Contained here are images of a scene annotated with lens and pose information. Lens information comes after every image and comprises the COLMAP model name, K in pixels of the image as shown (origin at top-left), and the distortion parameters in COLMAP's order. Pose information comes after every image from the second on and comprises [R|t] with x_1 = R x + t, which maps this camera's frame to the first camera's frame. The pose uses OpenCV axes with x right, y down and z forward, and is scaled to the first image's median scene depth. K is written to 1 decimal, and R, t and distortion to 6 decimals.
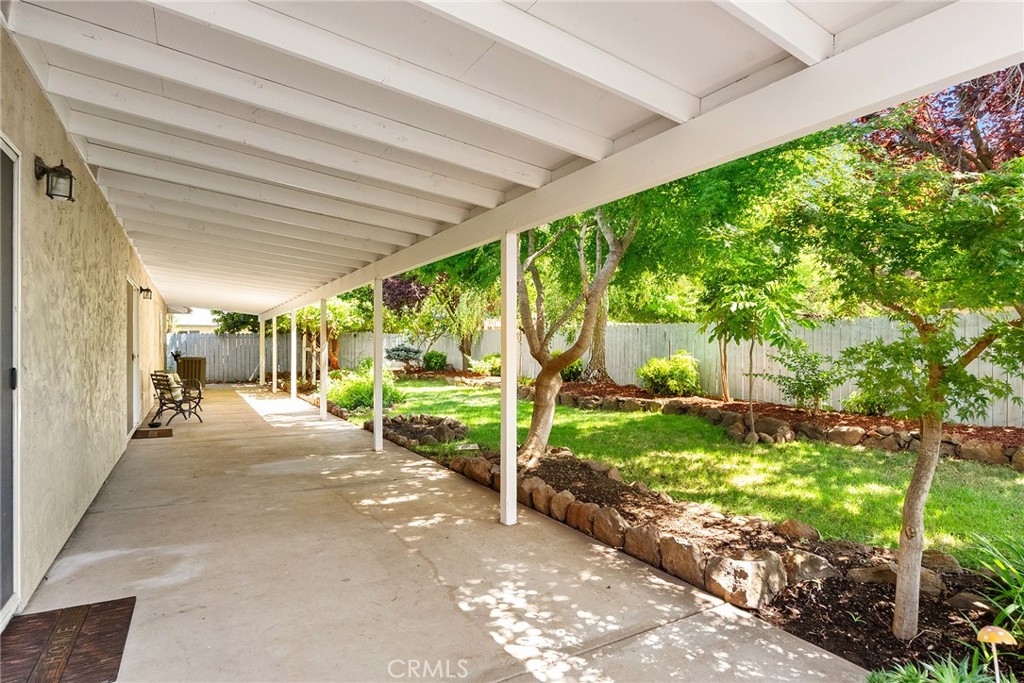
lens RADIAL K [[534.6, 0, 512.0], [0, 534.6, 341.5], [0, 0, 1]] dist [0.001795, 0.000231]
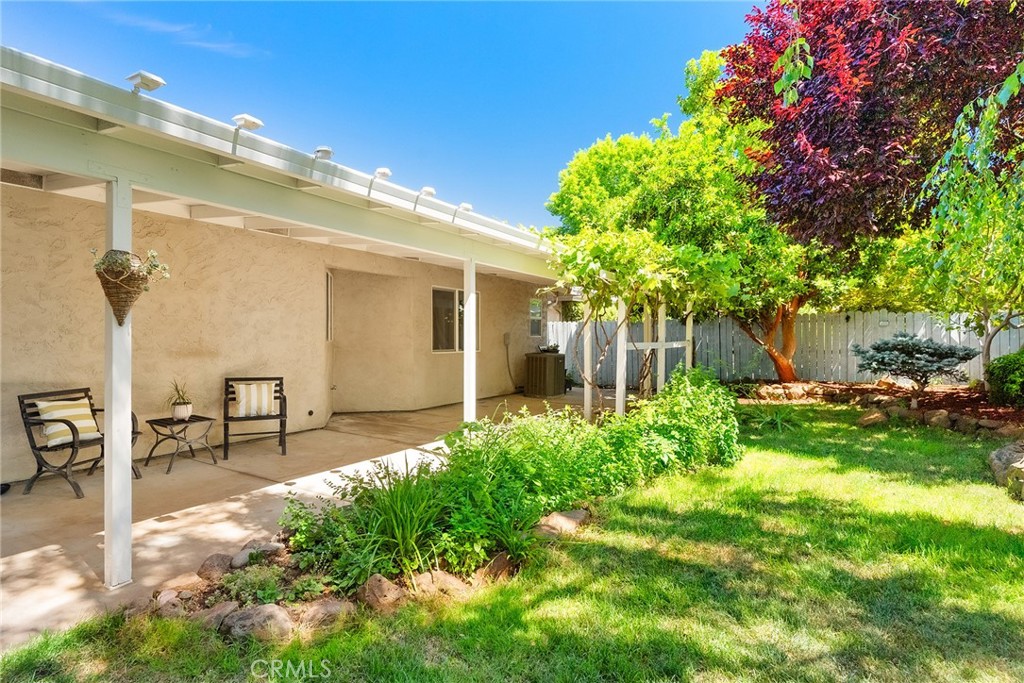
lens RADIAL K [[519.5, 0, 512.0], [0, 519.5, 341.5], [0, 0, 1]] dist [0.000963, 0.000259]
pose [[0.466383, 0.007240, -0.884553, 0.009533], [0.006344, 0.999913, 0.011529, 0.005613], [0.884560, -0.010988, 0.466297, 0.726349]]
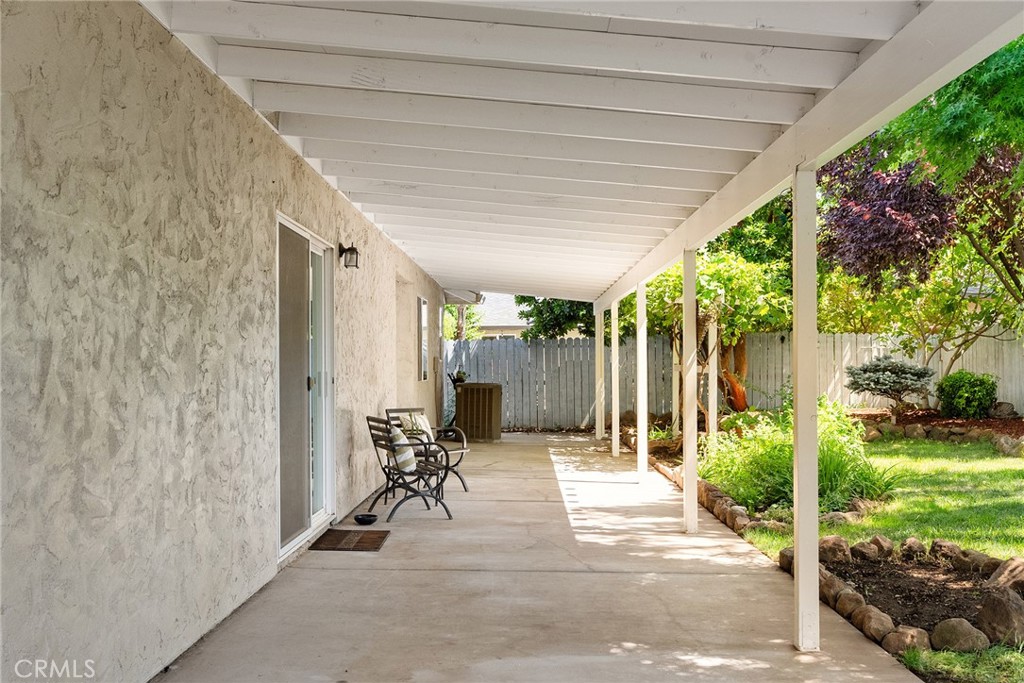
lens RADIAL K [[1055.8, 0, 514.0], [0, 1055.8, 366.3], [0, 0, 1]] dist [0.015203, 0.010645]
pose [[0.855747, -0.002847, -0.517387, -0.021090], [0.009205, 0.999910, 0.009722, 0.002668], [0.517313, -0.013082, 0.855696, 0.121837]]
